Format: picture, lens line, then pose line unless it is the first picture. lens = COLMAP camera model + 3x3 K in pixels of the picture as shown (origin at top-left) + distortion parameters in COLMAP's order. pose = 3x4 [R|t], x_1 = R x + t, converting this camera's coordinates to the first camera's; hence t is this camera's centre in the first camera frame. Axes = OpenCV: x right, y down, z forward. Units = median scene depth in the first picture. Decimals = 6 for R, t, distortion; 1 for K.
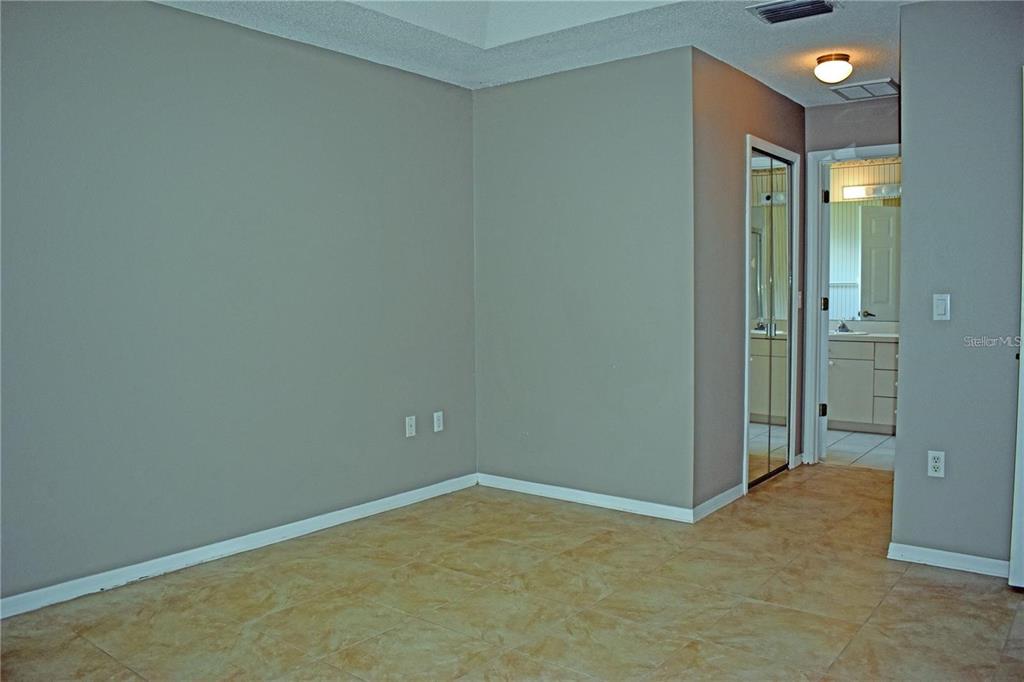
lens RADIAL K [[797.4, 0, 512.0], [0, 797.4, 341.0], [0, 0, 1]] dist [-0.094445, 0.012525]
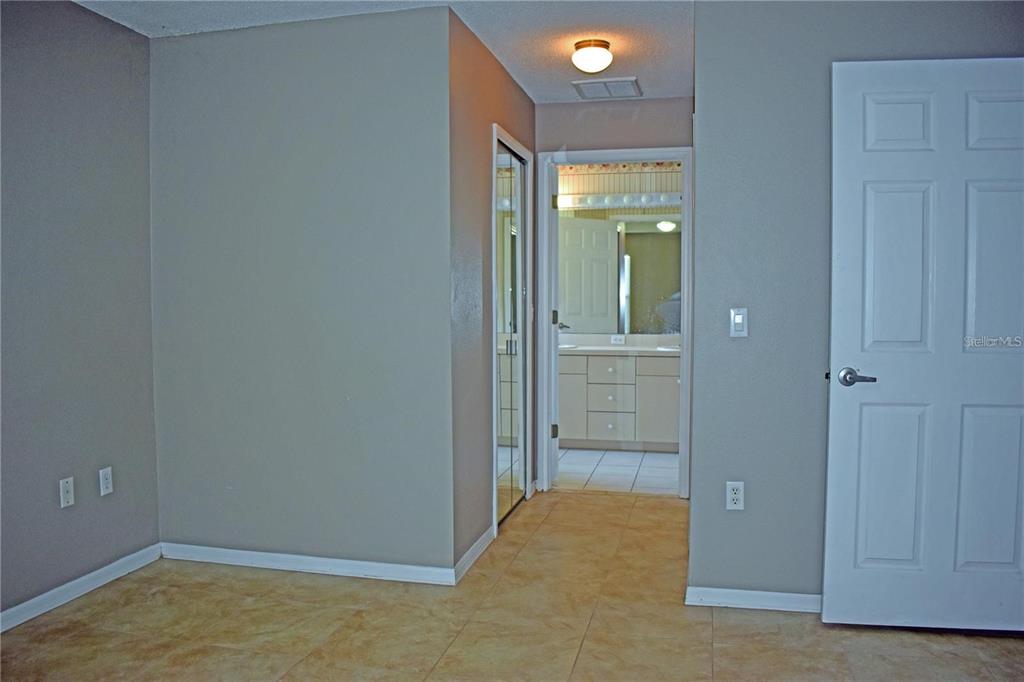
lens RADIAL K [[797.4, 0, 512.0], [0, 797.4, 341.0], [0, 0, 1]] dist [-0.094445, 0.012525]
pose [[0.905743, -0.015394, 0.423549, -0.062502], [0.020849, 0.999749, -0.008250, -0.016257], [-0.423315, 0.016303, 0.905836, 0.223146]]
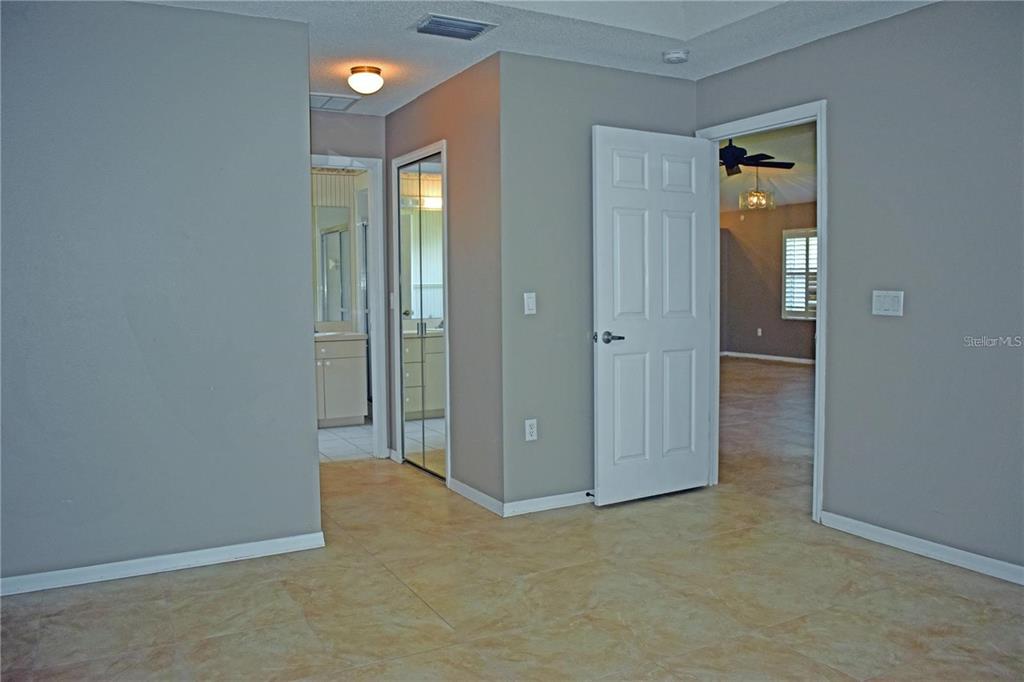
lens RADIAL K [[797.4, 0, 512.0], [0, 797.4, 341.0], [0, 0, 1]] dist [-0.094445, 0.012525]
pose [[0.384204, -0.058937, 0.921365, -0.517884], [0.066755, 0.997122, 0.035946, -0.025599], [-0.920832, 0.047695, 0.387032, 0.432641]]
